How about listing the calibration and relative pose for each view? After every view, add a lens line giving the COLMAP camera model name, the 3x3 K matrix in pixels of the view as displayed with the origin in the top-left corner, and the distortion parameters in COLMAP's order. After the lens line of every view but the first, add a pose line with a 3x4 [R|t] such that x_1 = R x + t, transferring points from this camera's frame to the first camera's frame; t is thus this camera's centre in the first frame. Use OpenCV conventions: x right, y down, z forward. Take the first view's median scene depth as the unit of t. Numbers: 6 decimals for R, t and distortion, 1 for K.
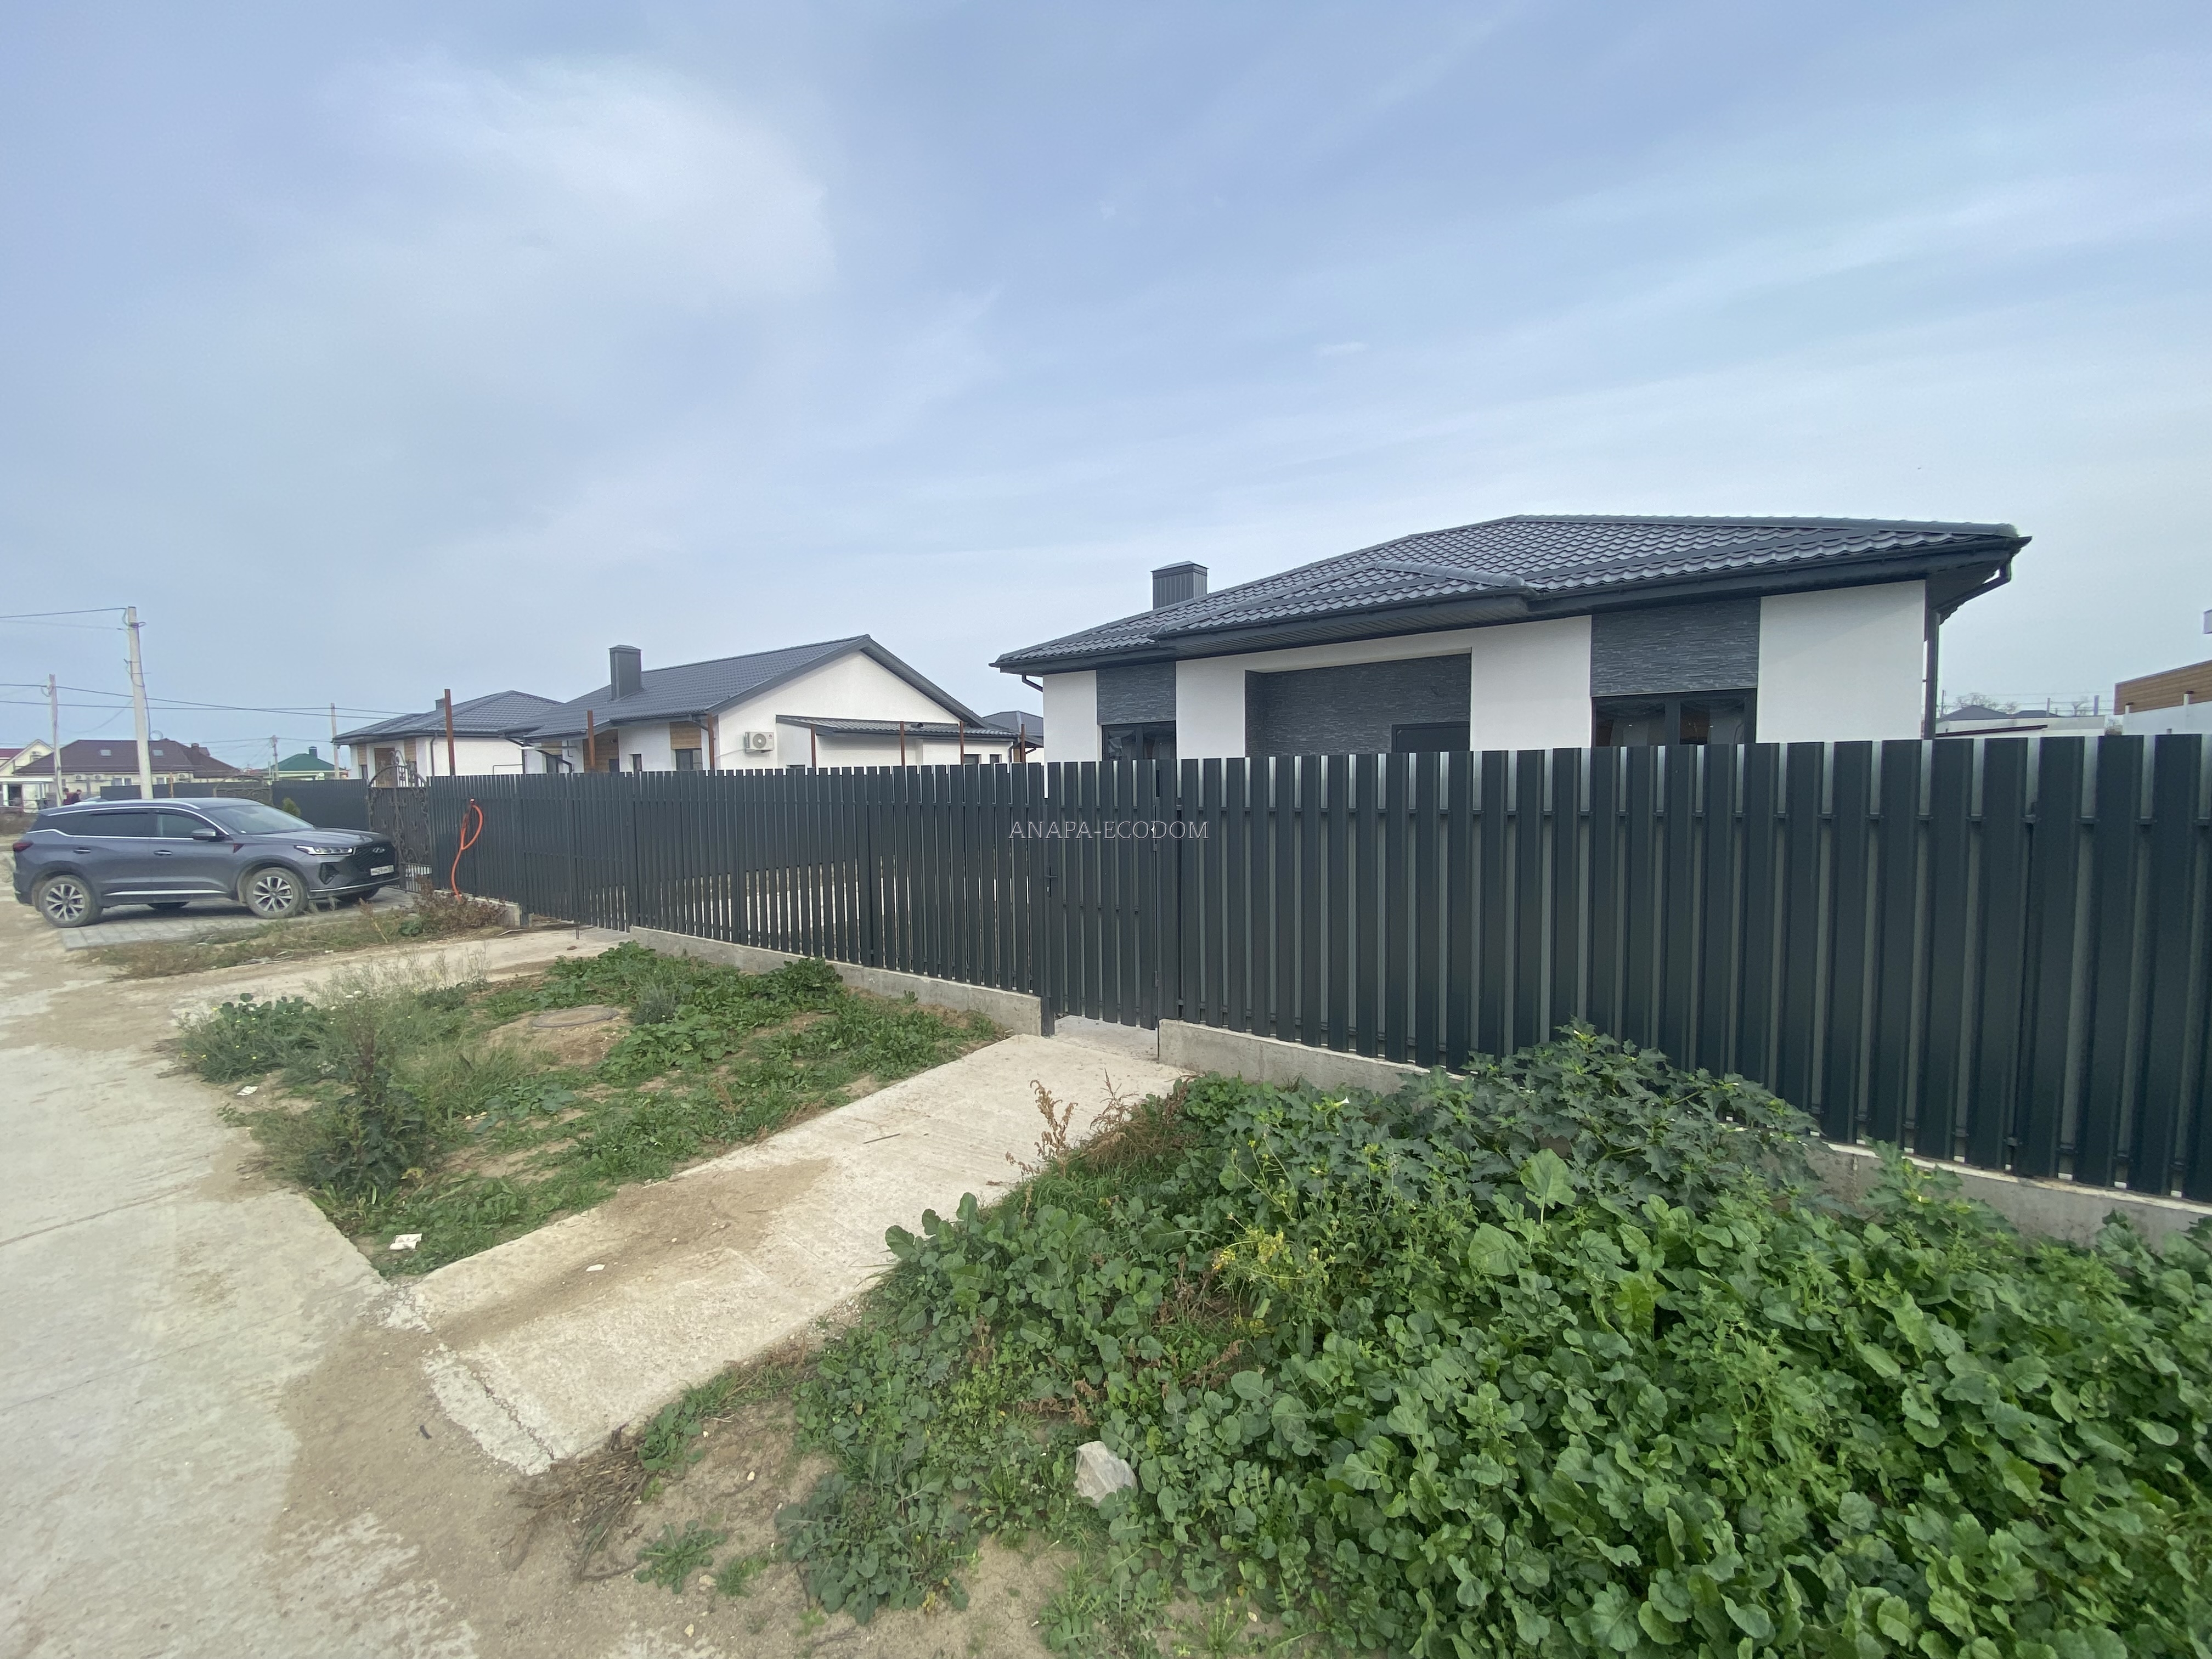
lens RADIAL K [[887.2, 0, 1106.0], [0, 887.2, 829.5], [0, 0, 1]] dist [0.020656, -0.019807]
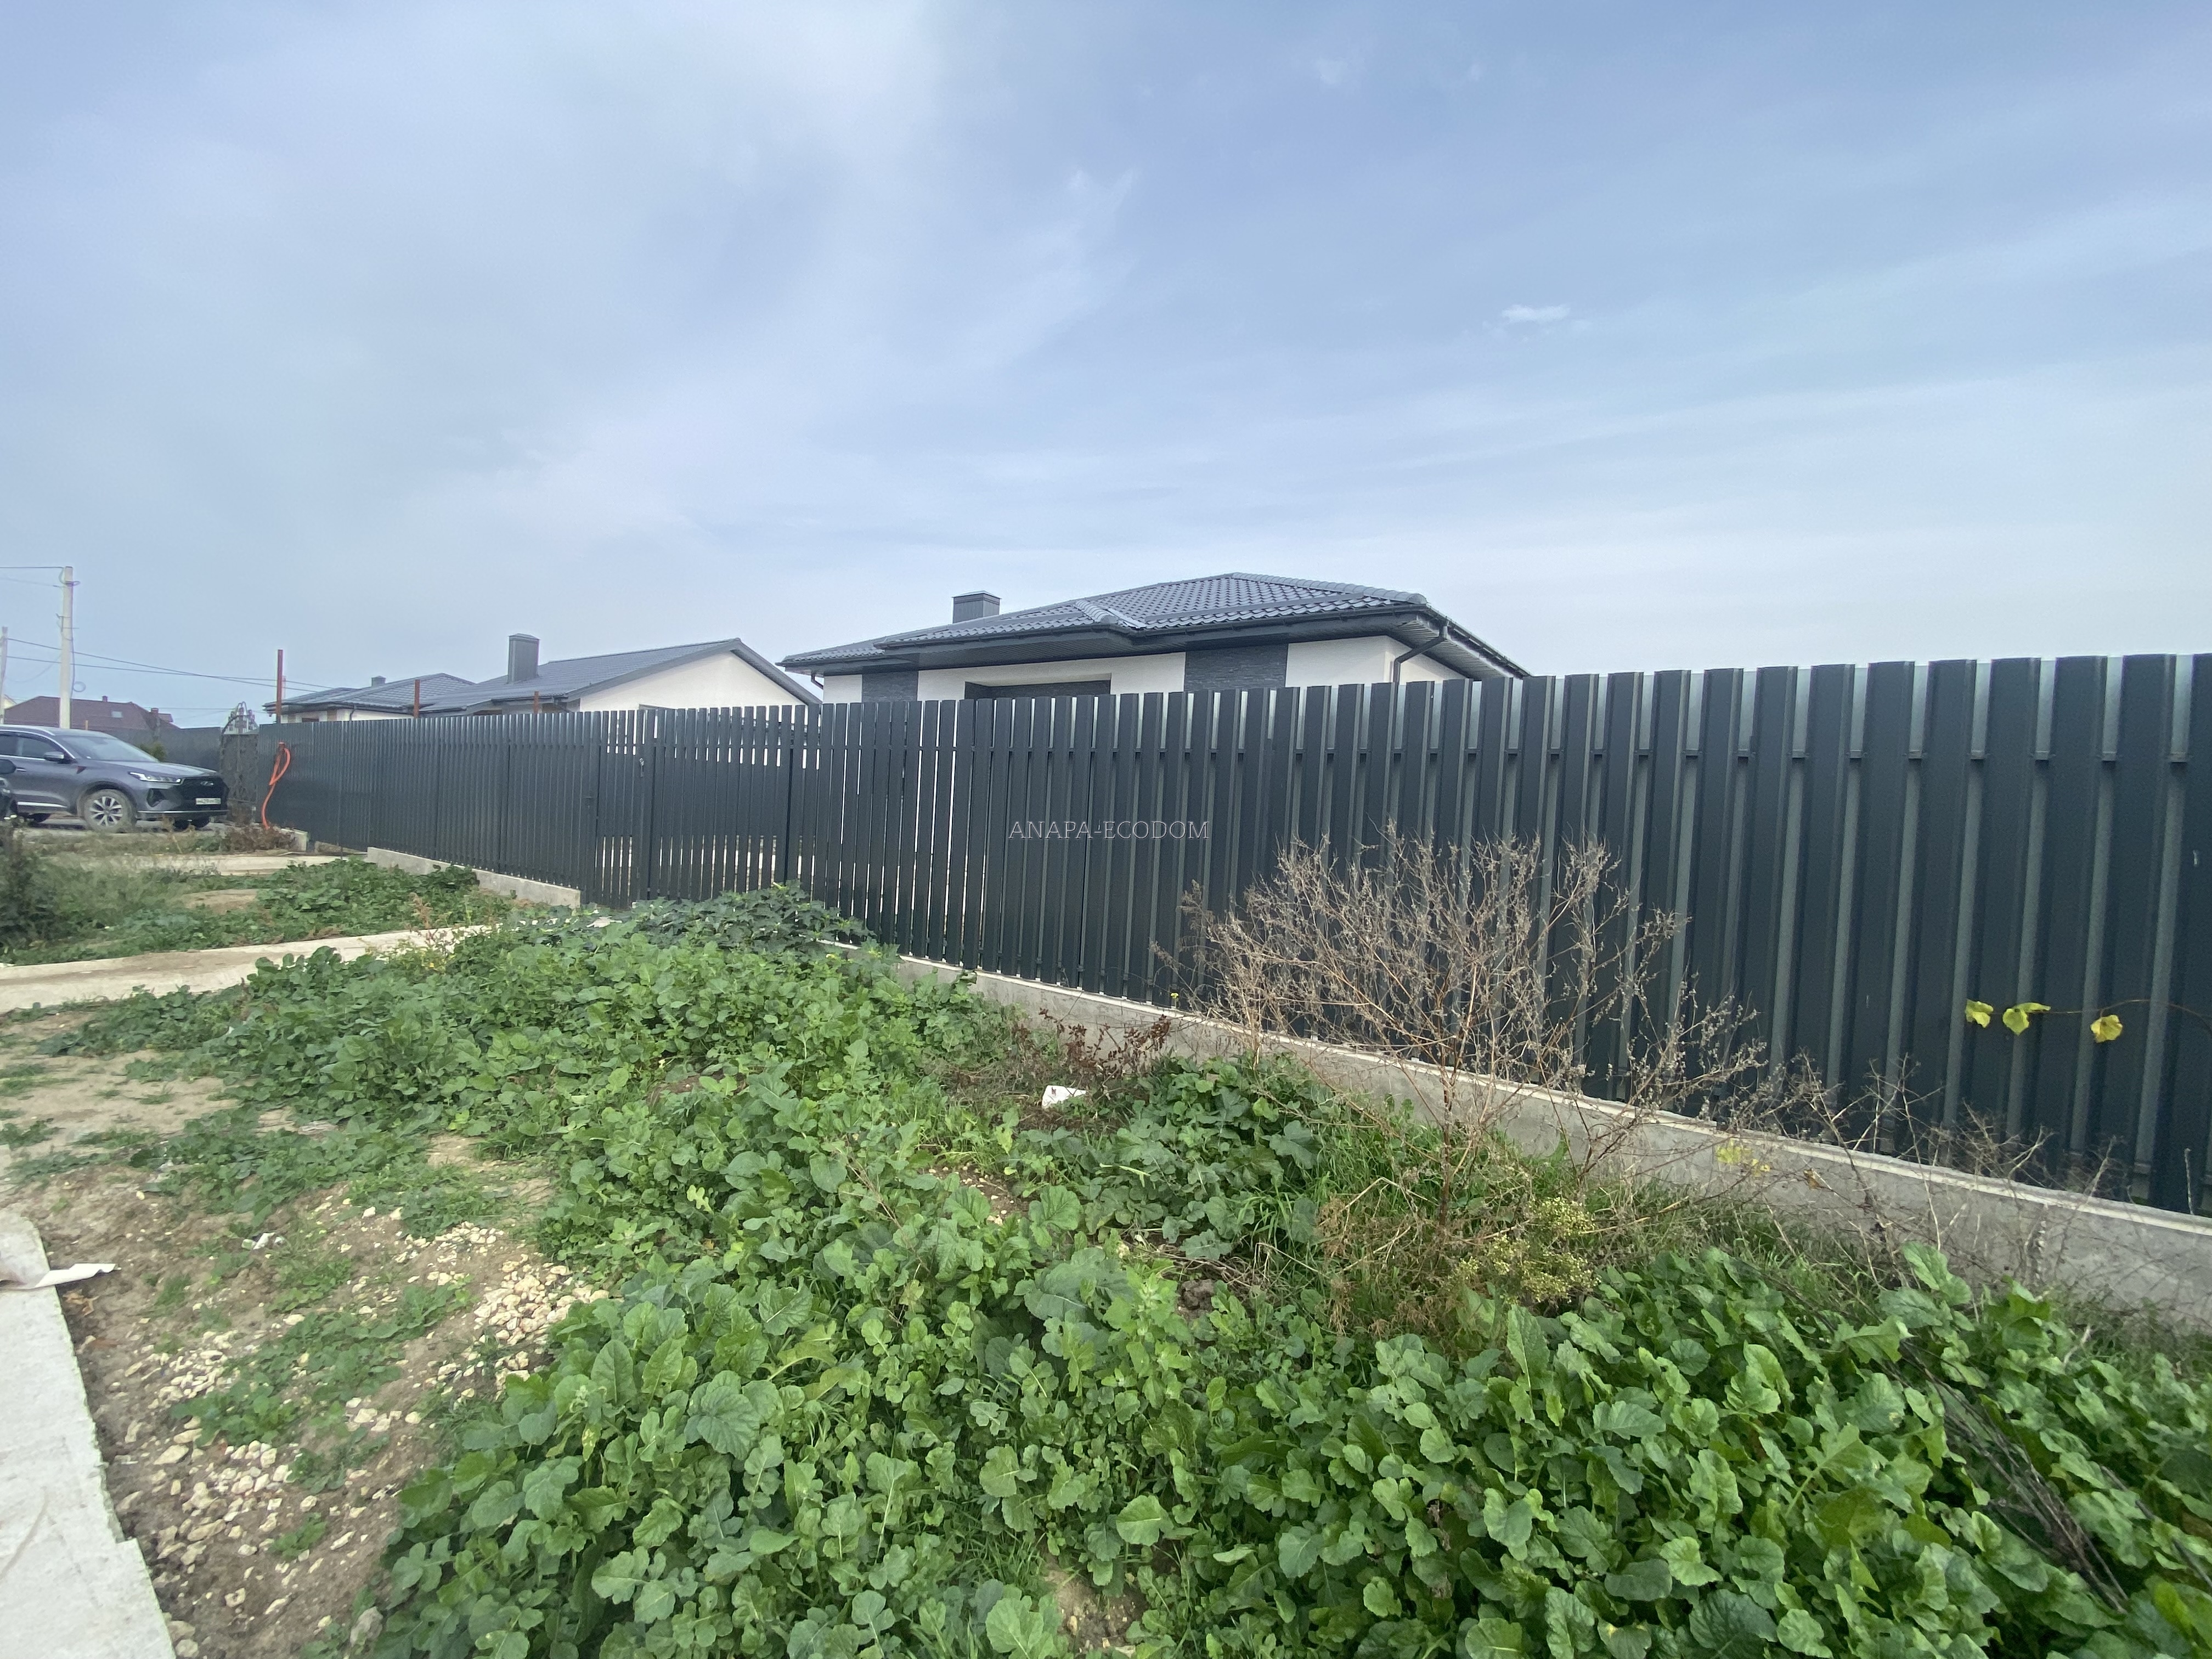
lens RADIAL K [[887.2, 0, 1106.0], [0, 887.2, 829.5], [0, 0, 1]] dist [0.020656, -0.019807]
pose [[0.997457, 0.068934, 0.018086, 0.446948], [-0.068166, 0.996868, -0.040099, 0.068244], [-0.020793, 0.038764, 0.999032, -0.226232]]
